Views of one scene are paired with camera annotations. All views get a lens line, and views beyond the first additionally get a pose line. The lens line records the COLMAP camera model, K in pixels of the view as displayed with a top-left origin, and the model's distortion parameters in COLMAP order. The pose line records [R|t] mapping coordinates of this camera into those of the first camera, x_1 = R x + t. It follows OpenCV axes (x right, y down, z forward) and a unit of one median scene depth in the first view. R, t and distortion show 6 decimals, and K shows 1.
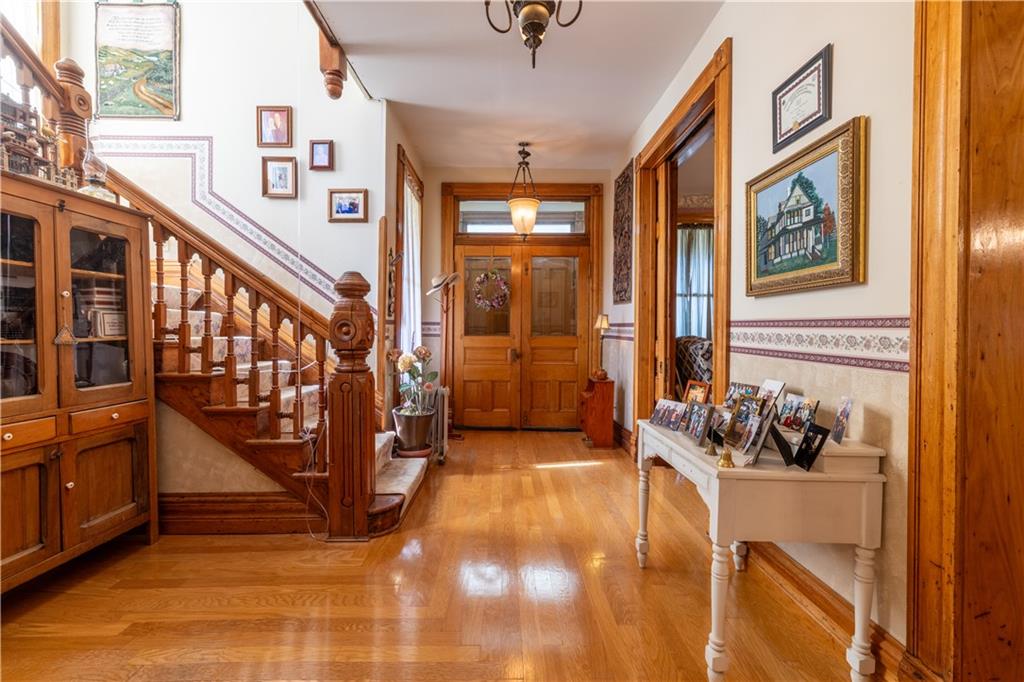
lens RADIAL K [[438.8, 0, 512.1], [0, 438.8, 335.9], [0, 0, 1]] dist [-0.003511, 0.001996]
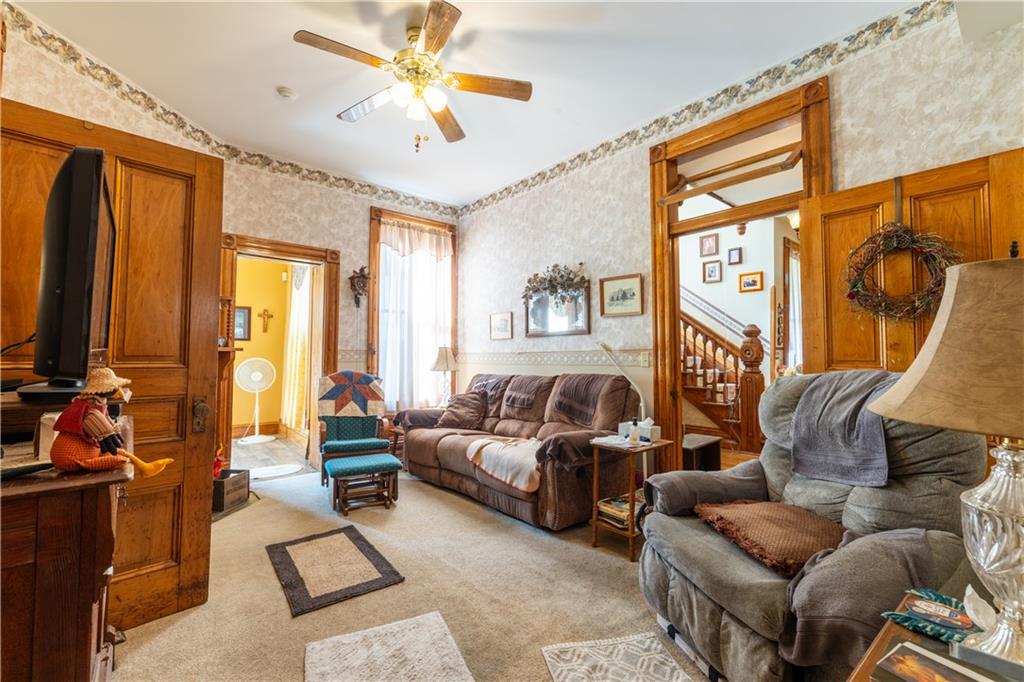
lens RADIAL K [[438.8, 0, 510.4], [0, 438.8, 336.5], [0, 0, 1]] dist [-0.003511, 0.001996]
pose [[0.636325, -0.029578, -0.770854, 0.438675], [-0.016141, 0.998535, -0.051638, 0.030586], [0.771252, 0.045301, 0.634915, -1.031693]]
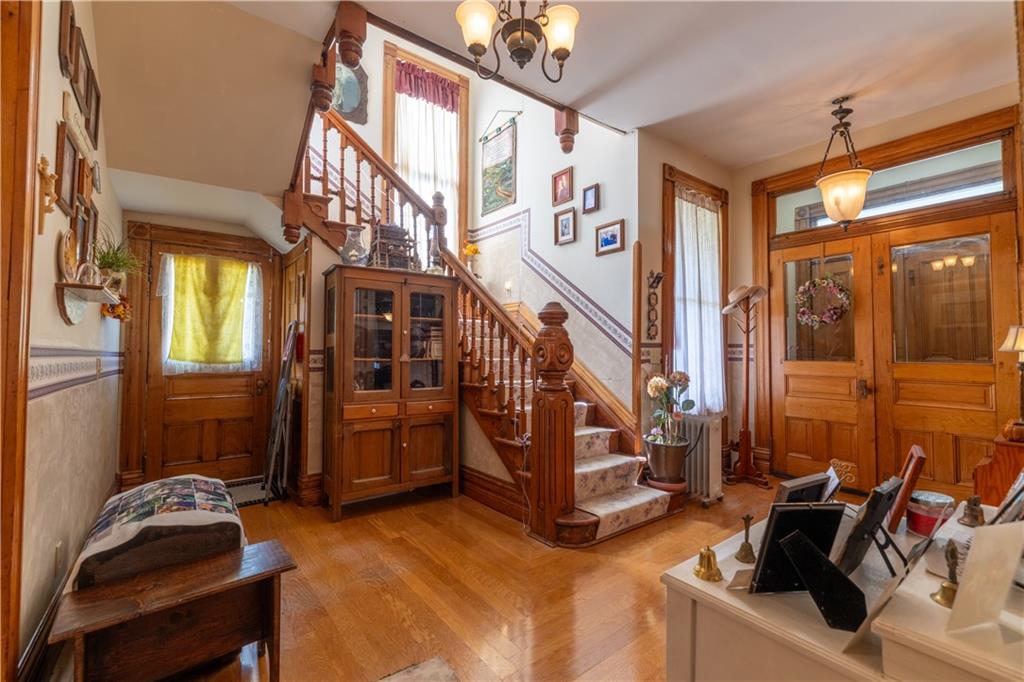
lens RADIAL K [[438.8, 0, 510.5], [0, 438.8, 337.4], [0, 0, 1]] dist [-0.003511, 0.001996]
pose [[0.600743, -0.029134, -0.798912, 0.413341], [-0.010950, 0.998942, -0.044662, -0.002271], [0.799368, 0.035578, 0.599788, 0.203838]]
